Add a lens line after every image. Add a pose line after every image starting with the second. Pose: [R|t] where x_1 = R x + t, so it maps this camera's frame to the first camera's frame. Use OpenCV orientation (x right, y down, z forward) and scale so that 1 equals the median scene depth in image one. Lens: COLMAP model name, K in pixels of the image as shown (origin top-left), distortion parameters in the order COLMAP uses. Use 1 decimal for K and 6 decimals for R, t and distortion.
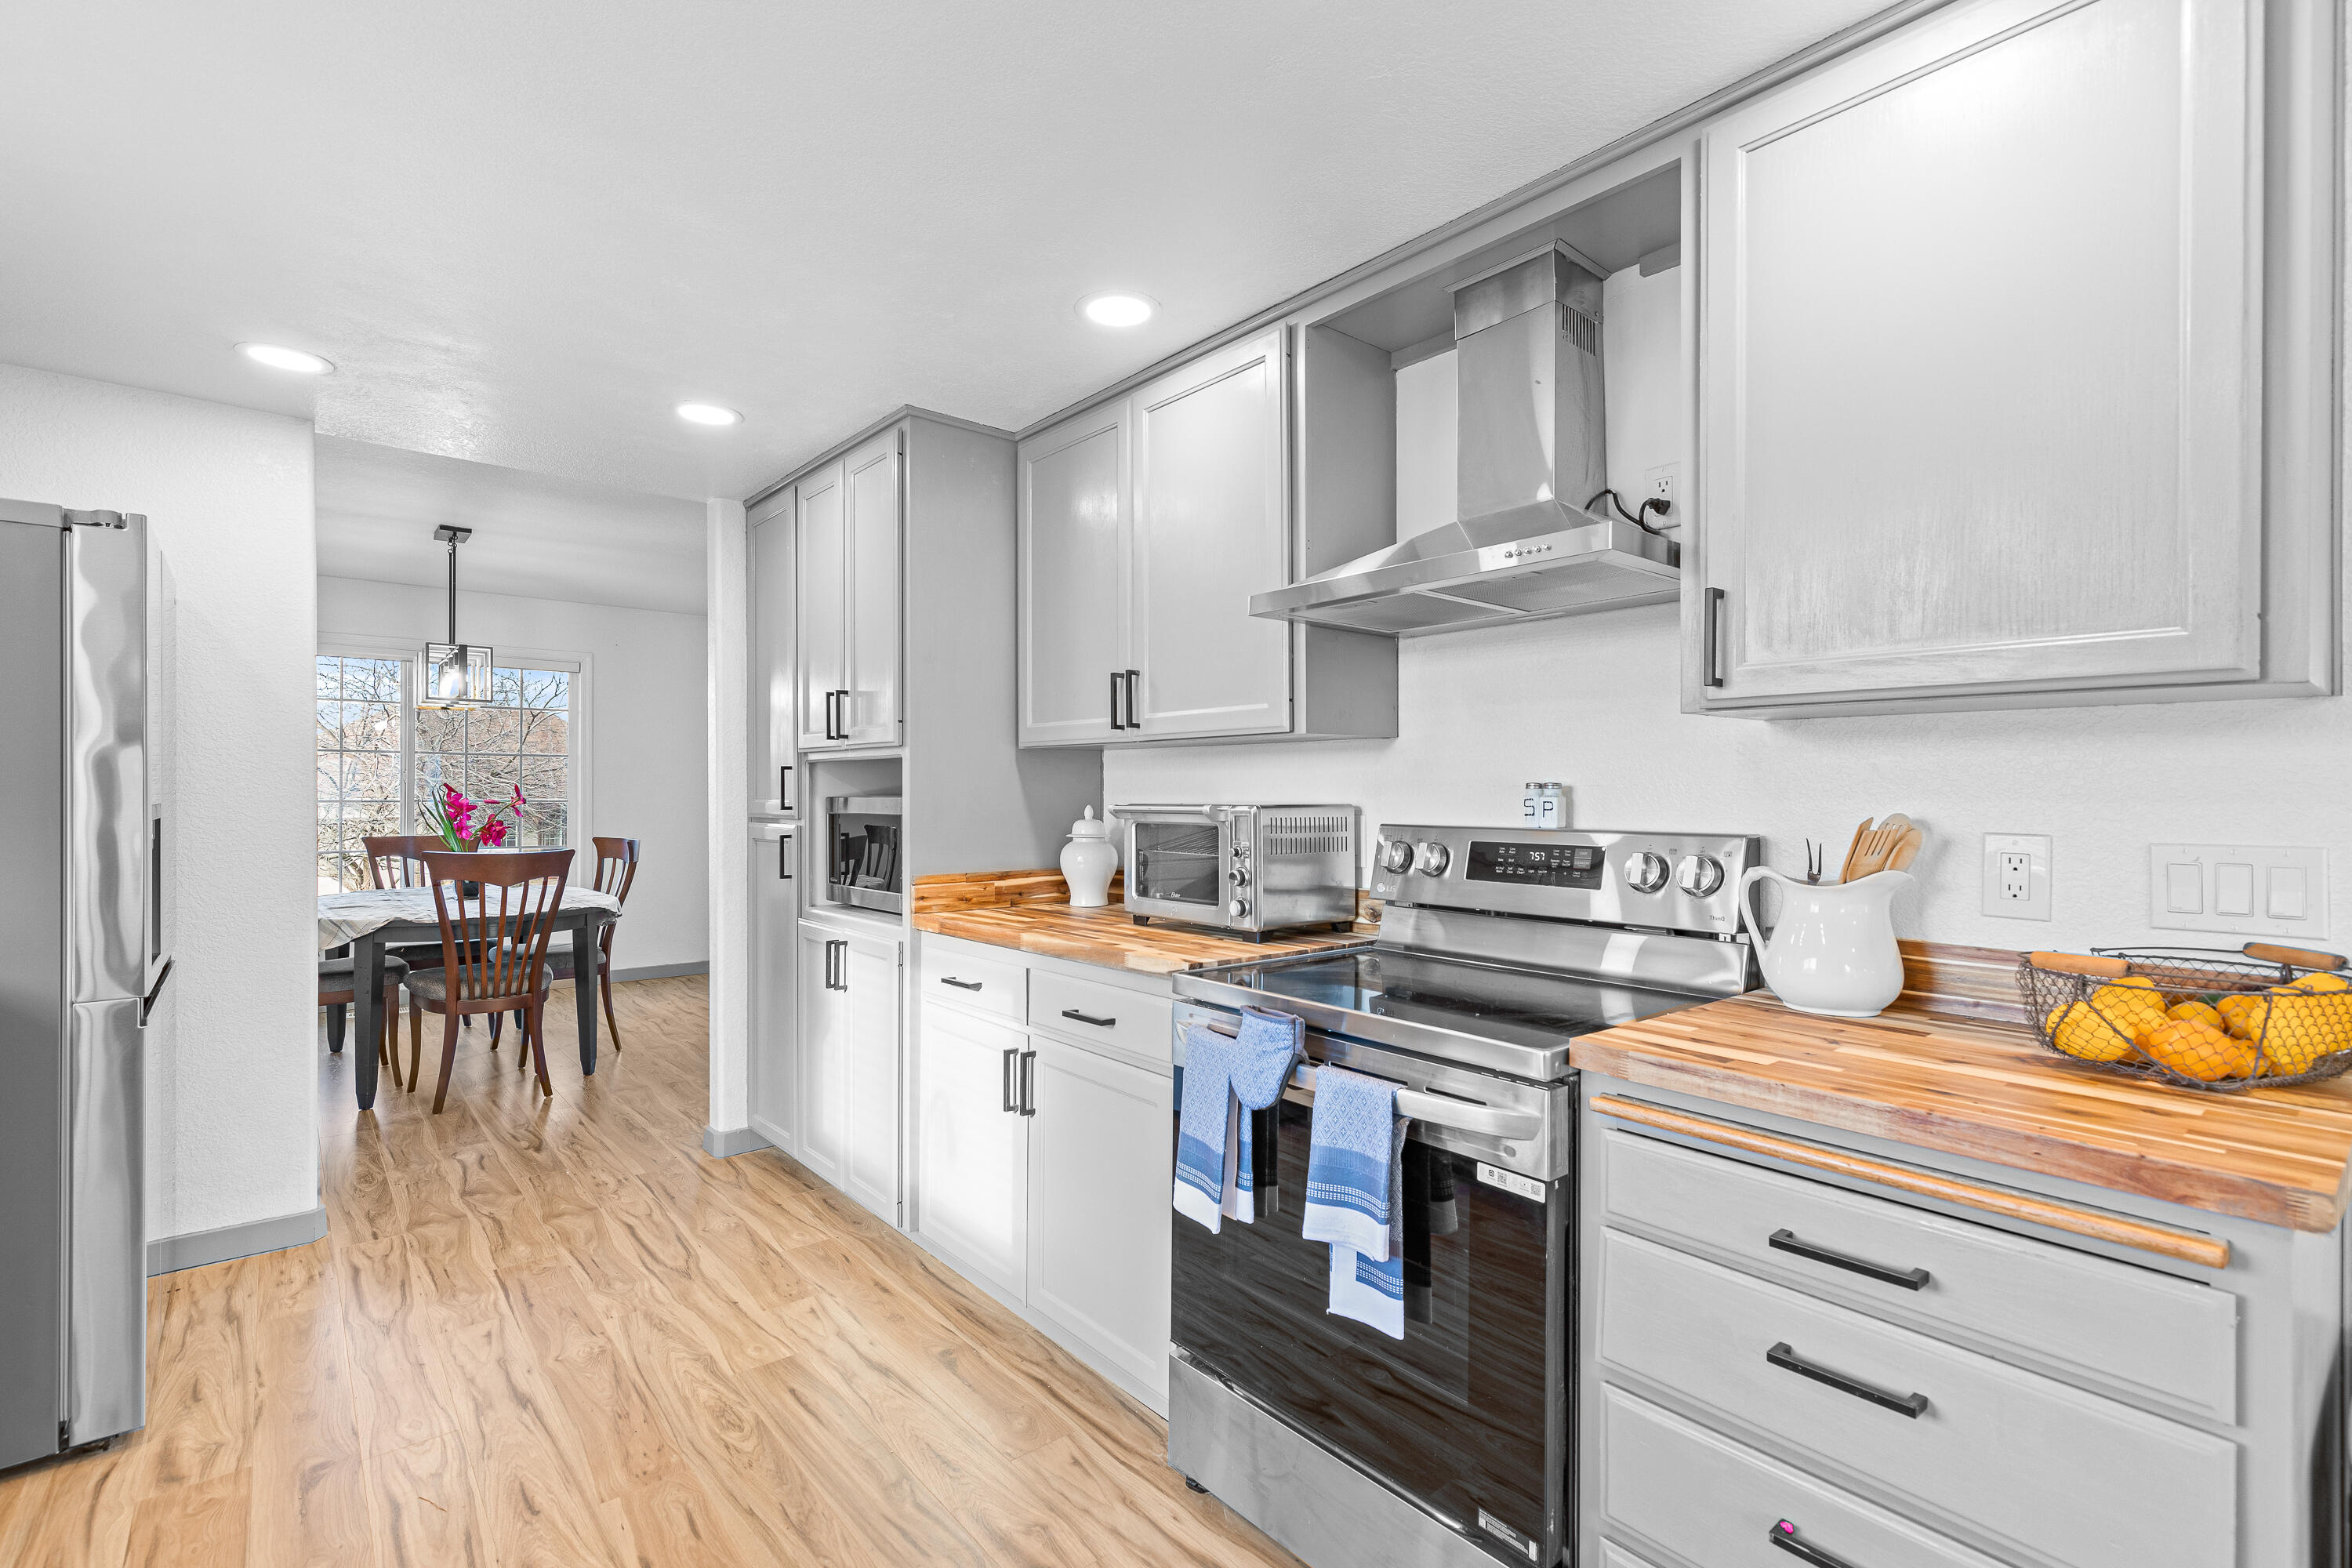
lens RADIAL K [[1067.8, 0, 1155.6], [0, 1067.8, 786.1], [0, 0, 1]] dist [0.013189, -0.000662]
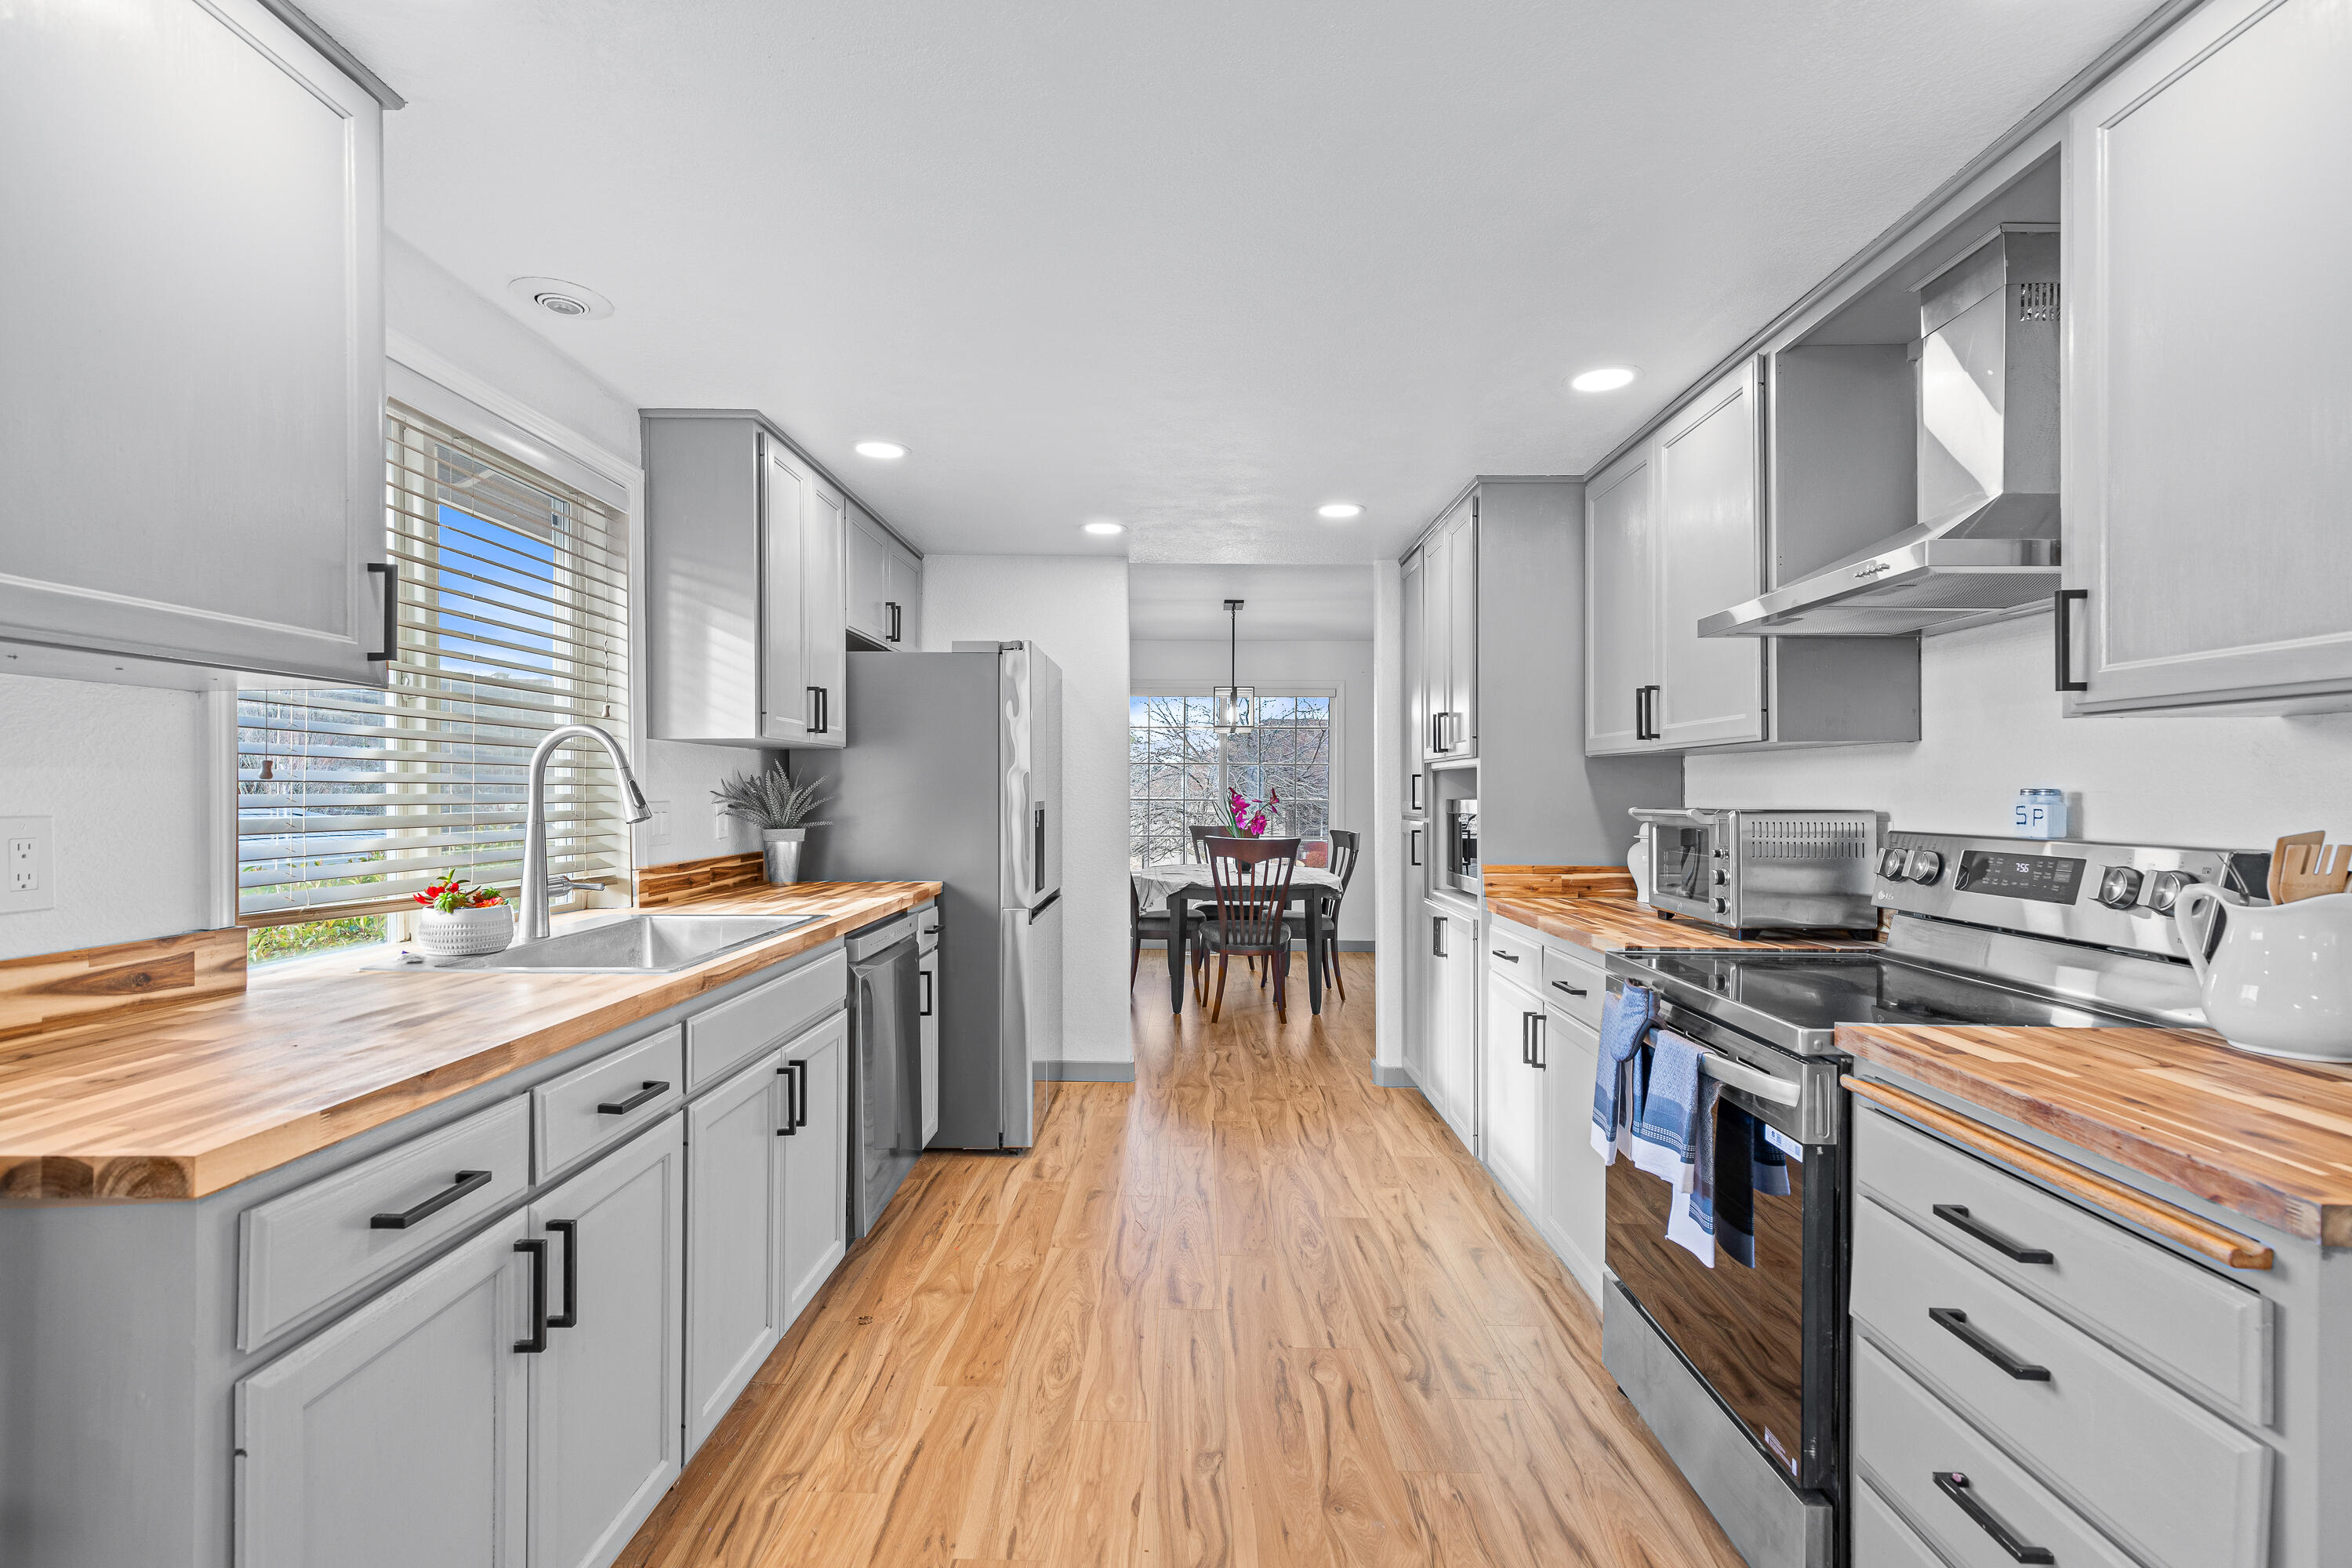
lens RADIAL K [[1089.8, 0, 1176.0], [0, 1089.8, 784.0], [0, 0, 1]] dist [0.017307, -0.000257]
pose [[0.757668, -0.003716, -0.652629, 0.356073], [0.002028, 0.999992, -0.003339, -0.004930], [0.652636, 0.001206, 0.757670, -0.178838]]
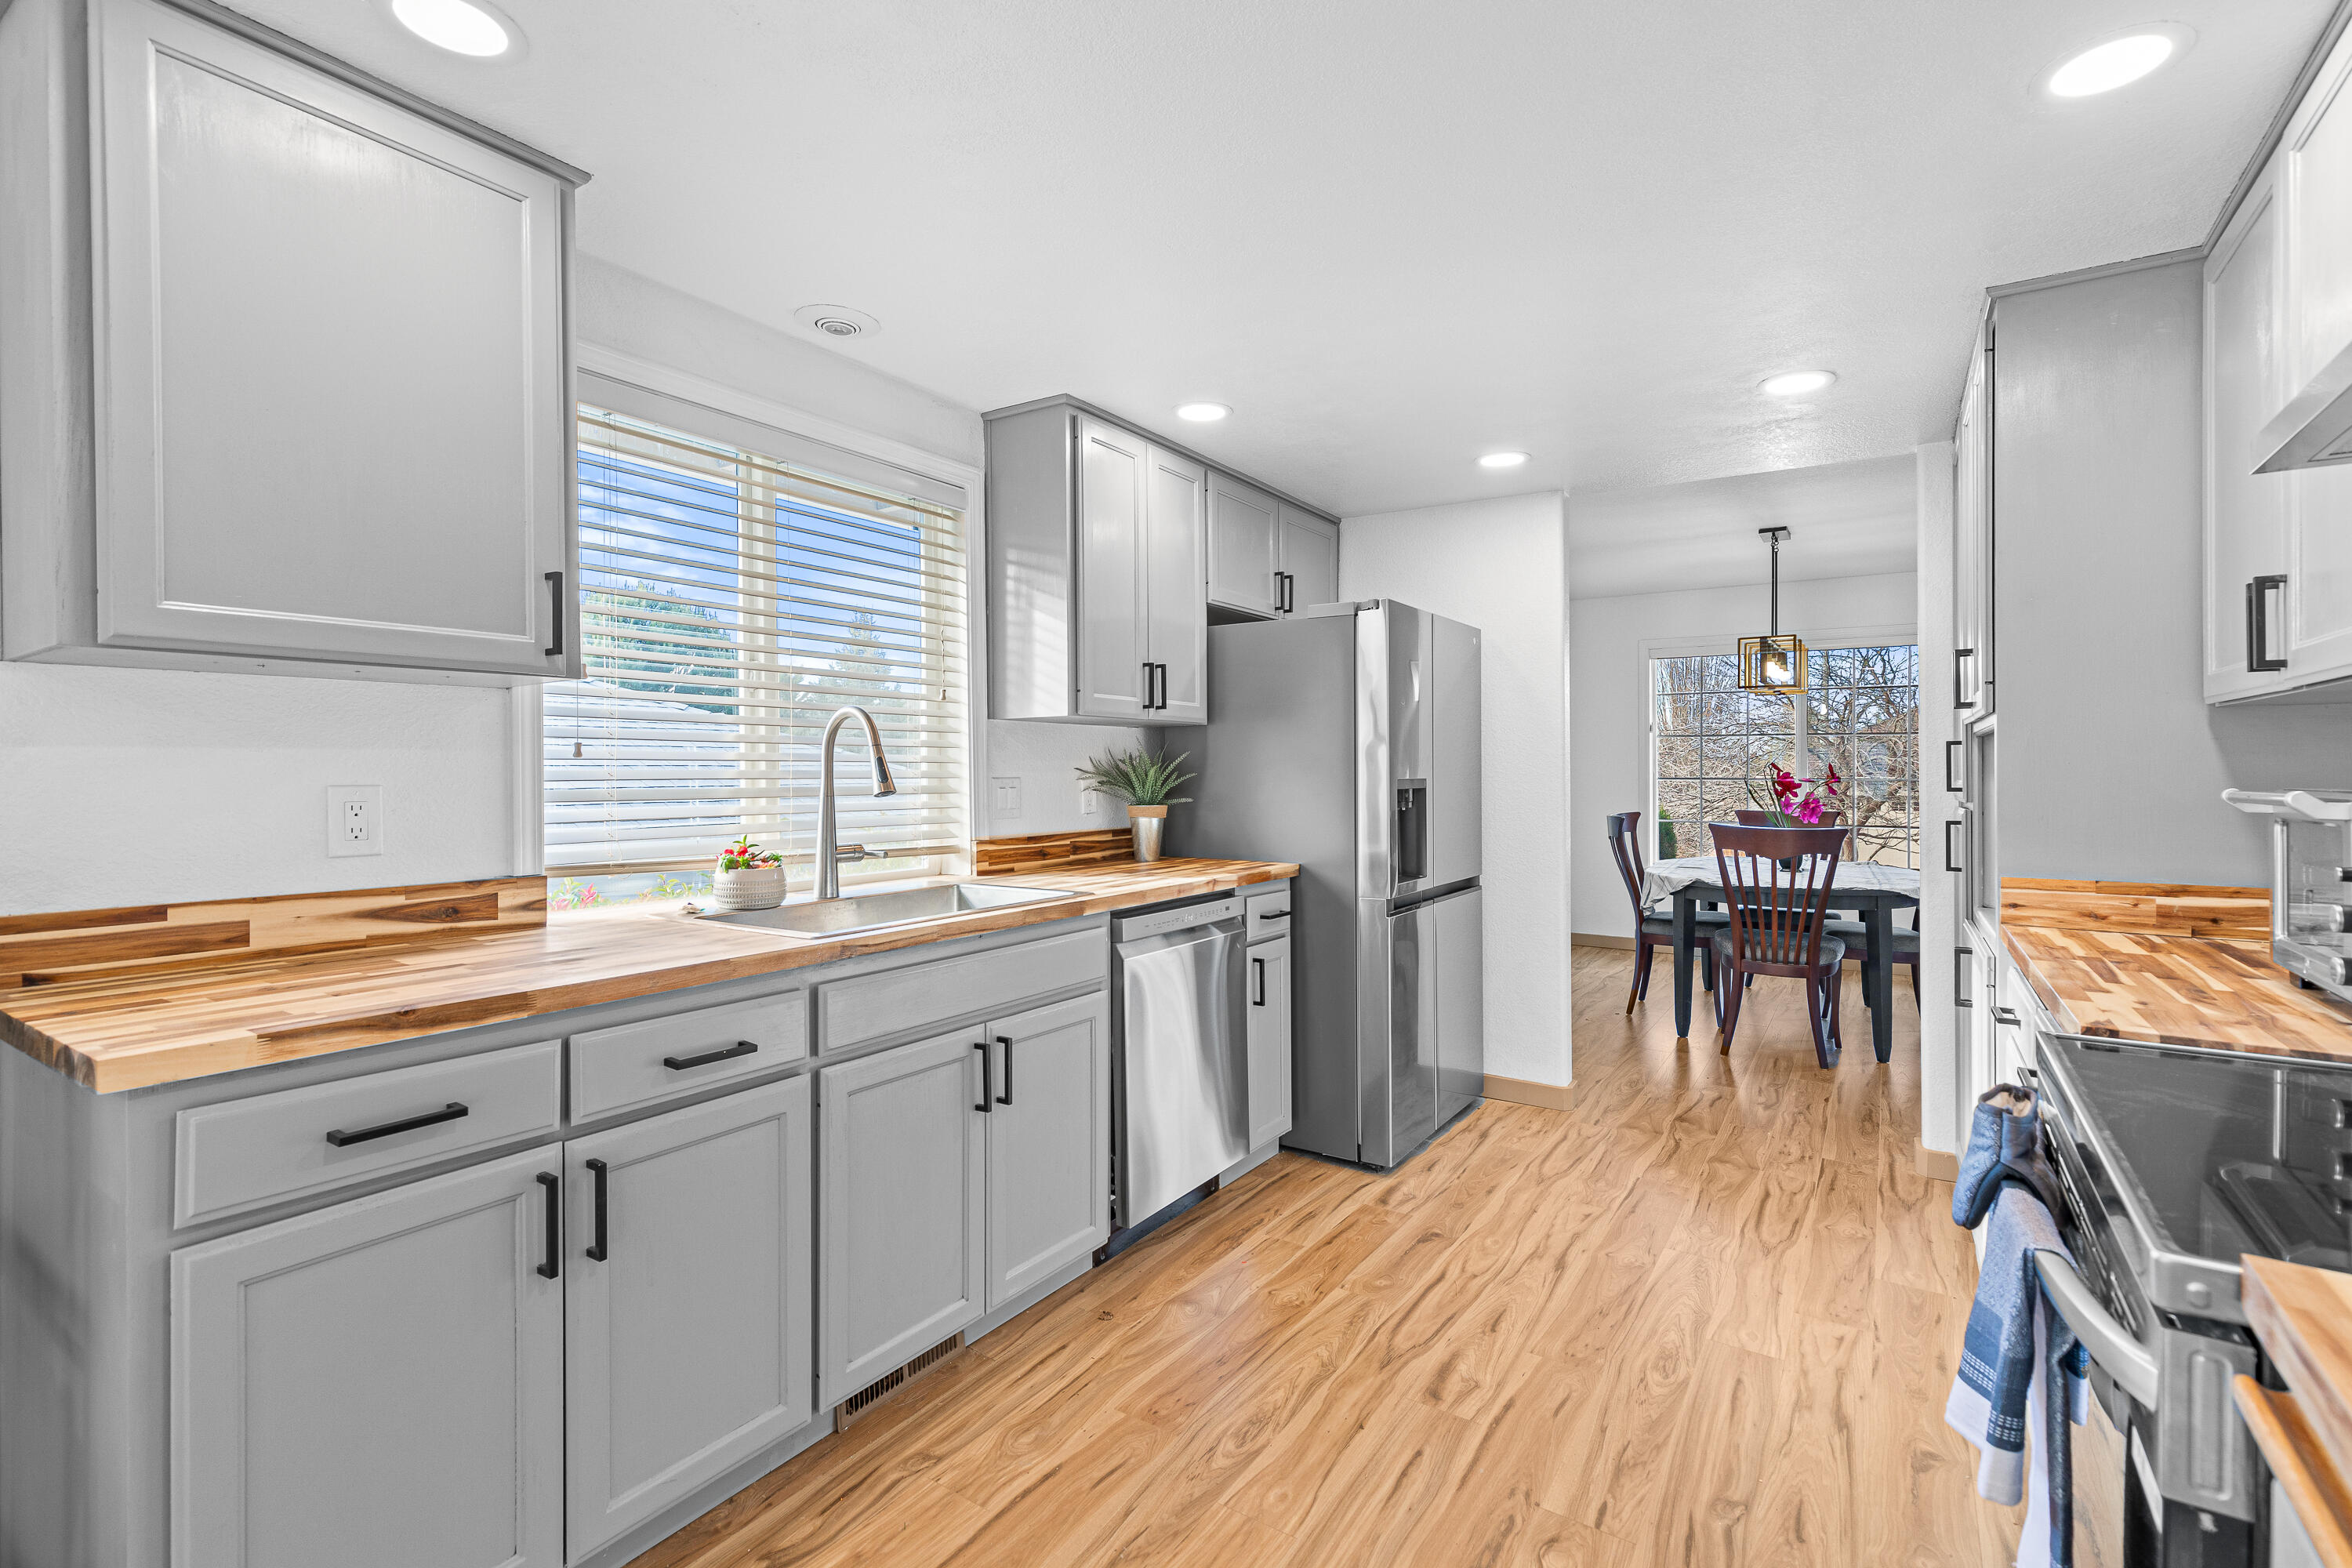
lens RADIAL K [[1087.9, 0, 1198.6], [0, 1087.9, 769.8], [0, 0, 1]] dist [0.014528, 0.000116]
pose [[0.290118, -0.002000, -0.956989, 0.433628], [0.005857, 0.999983, -0.000314, 0.001781], [0.956973, -0.005514, 0.290125, 0.217533]]
